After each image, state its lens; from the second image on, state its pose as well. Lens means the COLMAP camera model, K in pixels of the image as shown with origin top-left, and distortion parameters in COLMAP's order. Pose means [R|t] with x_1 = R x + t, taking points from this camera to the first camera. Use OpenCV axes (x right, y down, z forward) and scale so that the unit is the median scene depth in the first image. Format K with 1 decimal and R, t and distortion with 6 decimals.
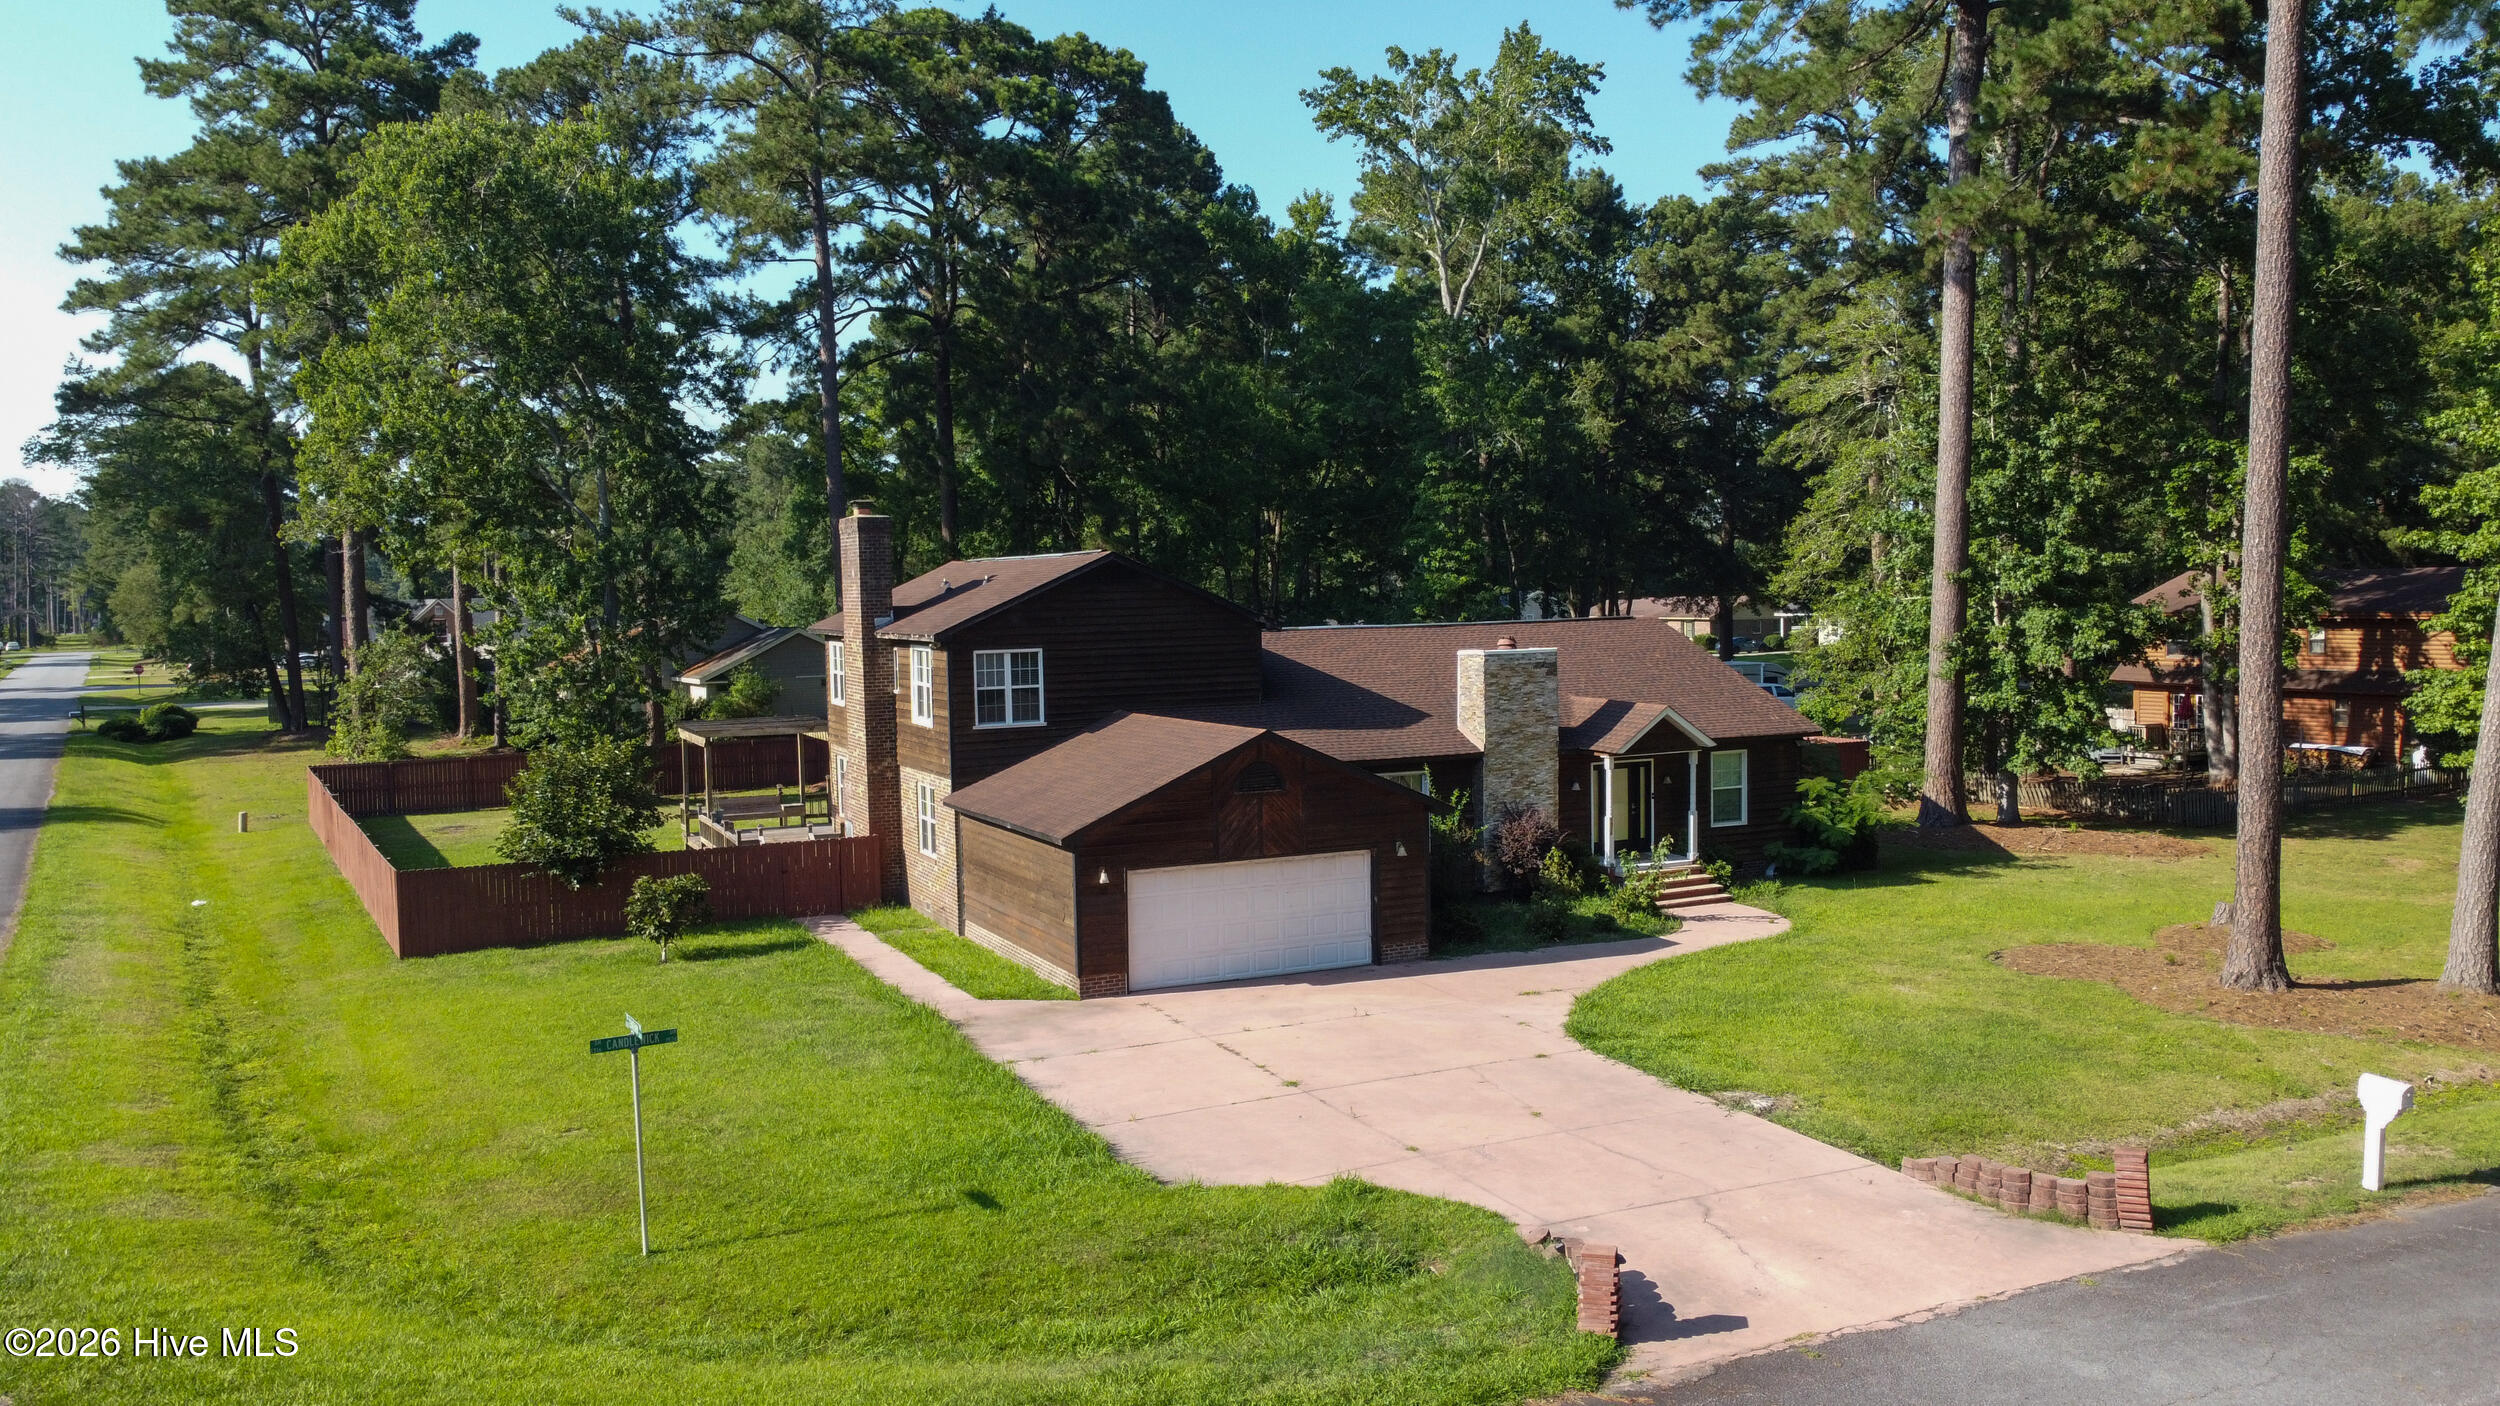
lens RADIAL K [[1894.0, 0, 1242.4], [0, 1894.0, 704.3], [0, 0, 1]] dist [-0.002377, -0.000969]
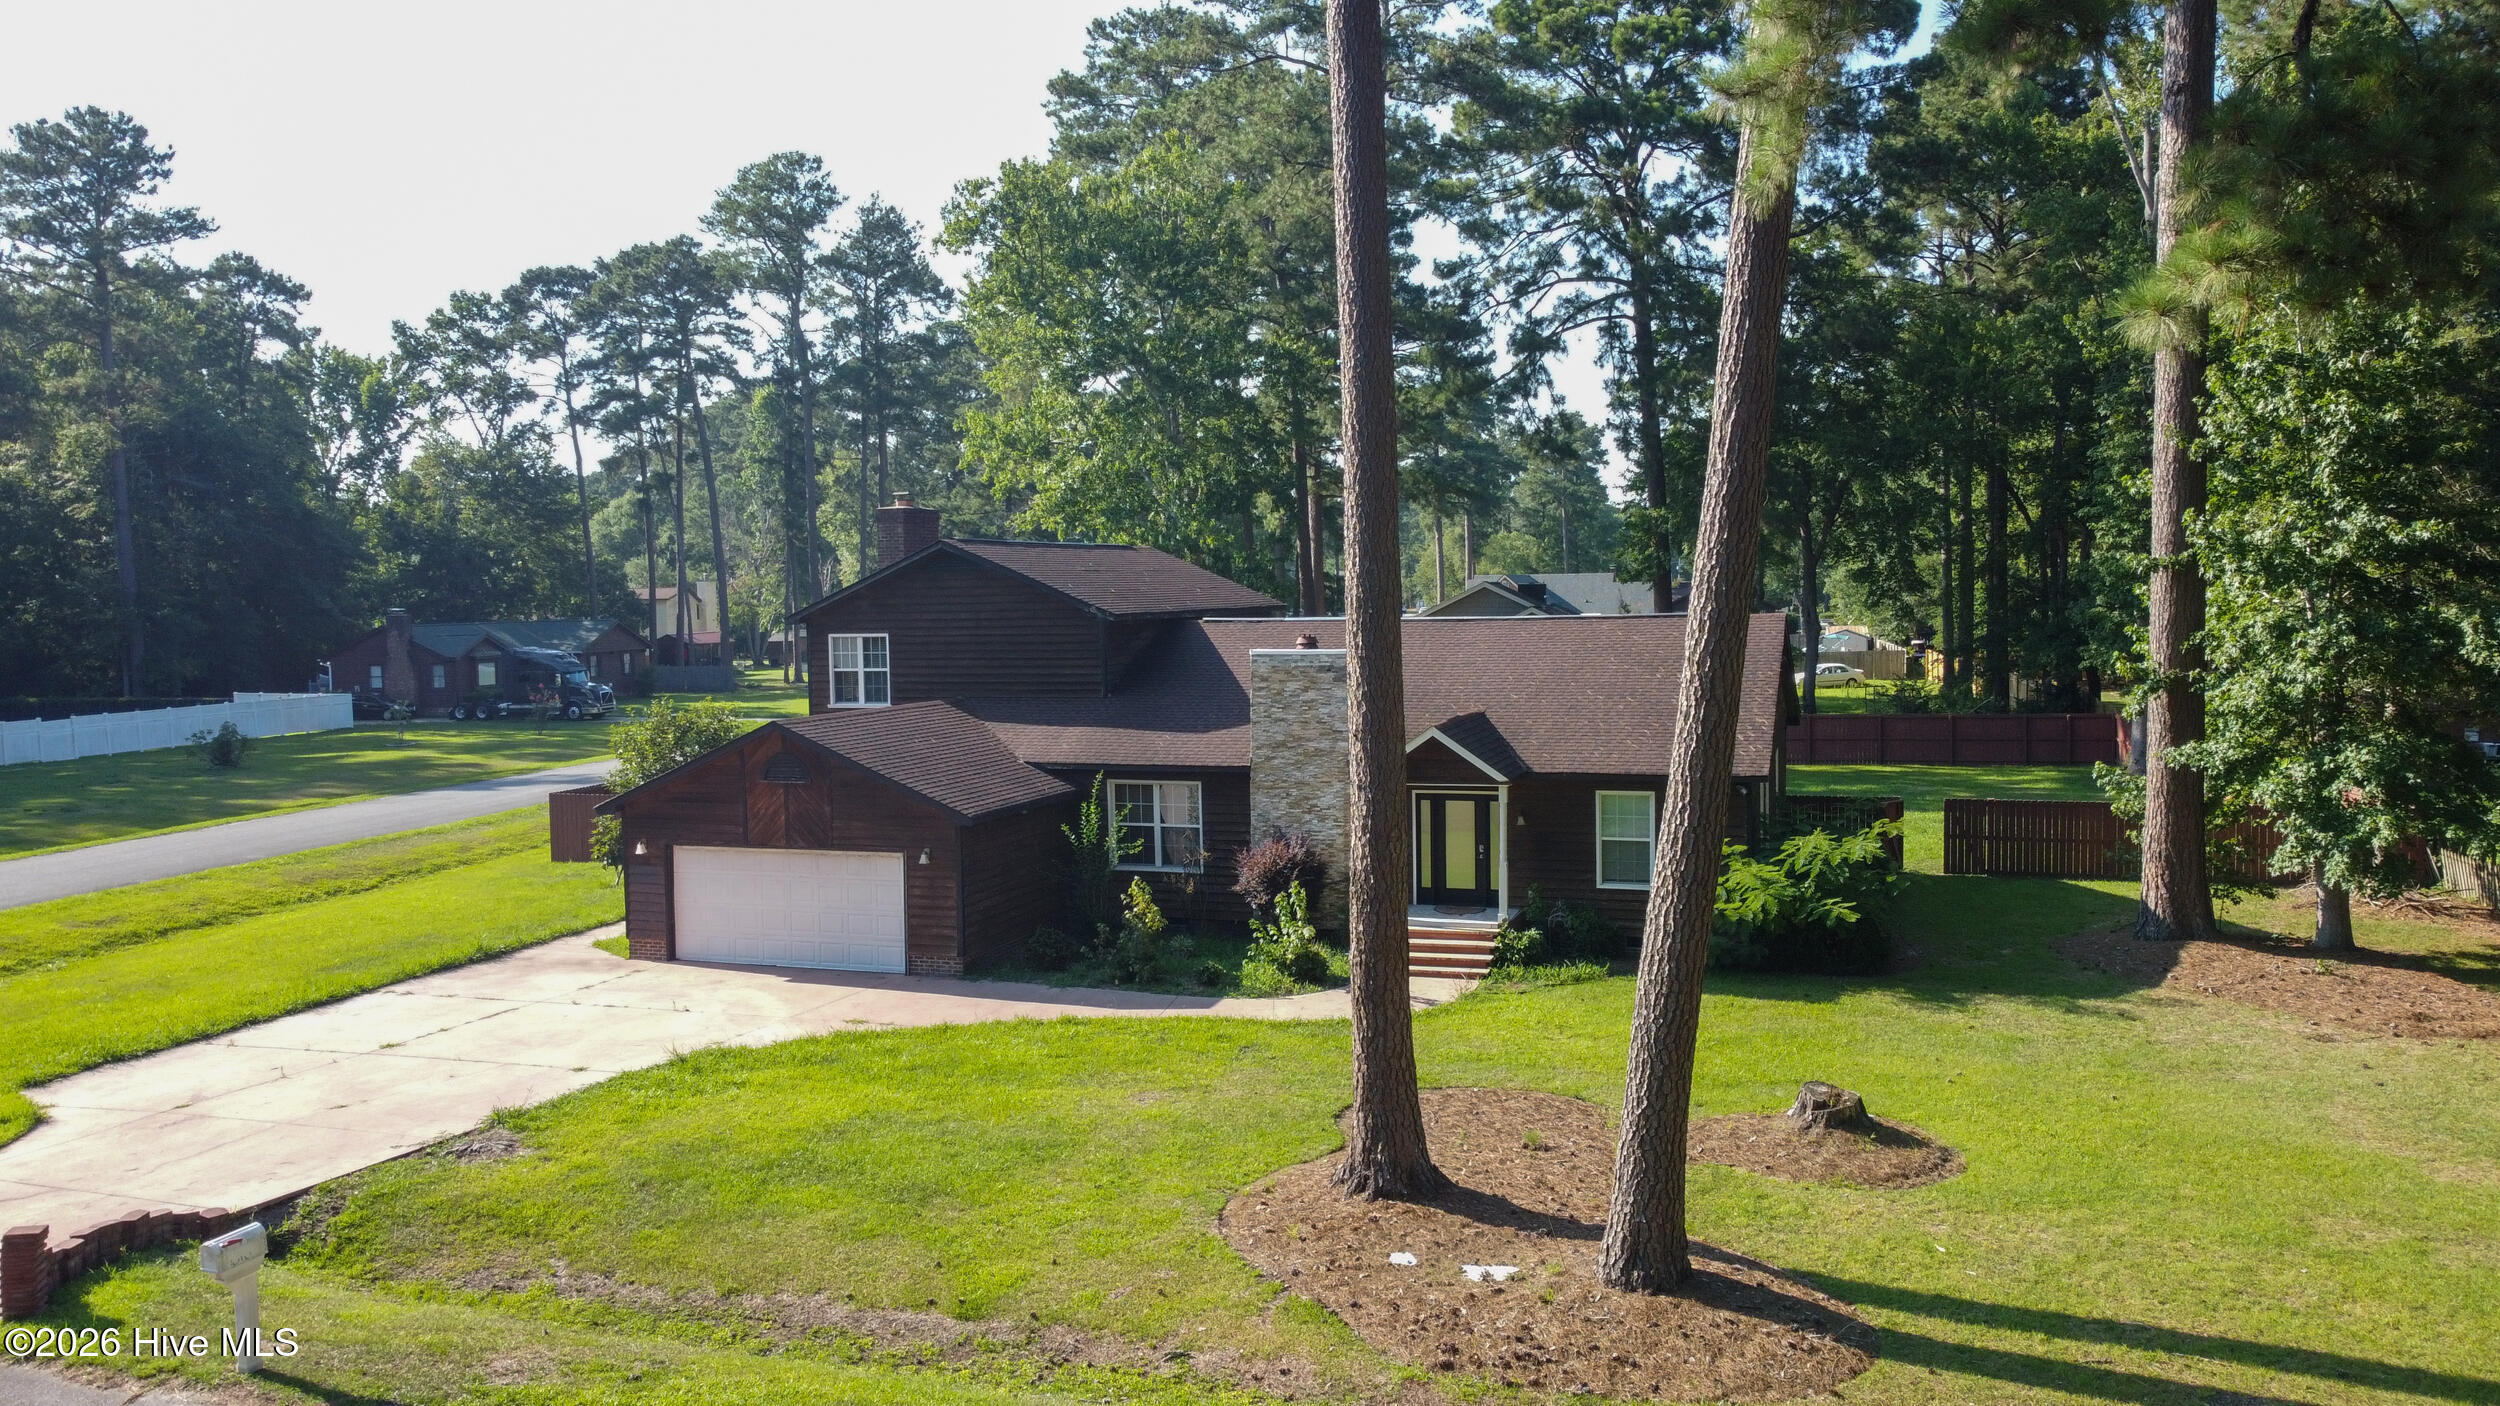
lens RADIAL K [[1894.0, 0, 1242.4], [0, 1894.0, 704.3], [0, 0, 1]] dist [-0.002377, -0.000969]
pose [[0.722081, 0.051908, -0.689858, 0.751371], [-0.041808, 0.998633, 0.031380, -0.031499], [0.690544, 0.006183, 0.723264, 0.380525]]
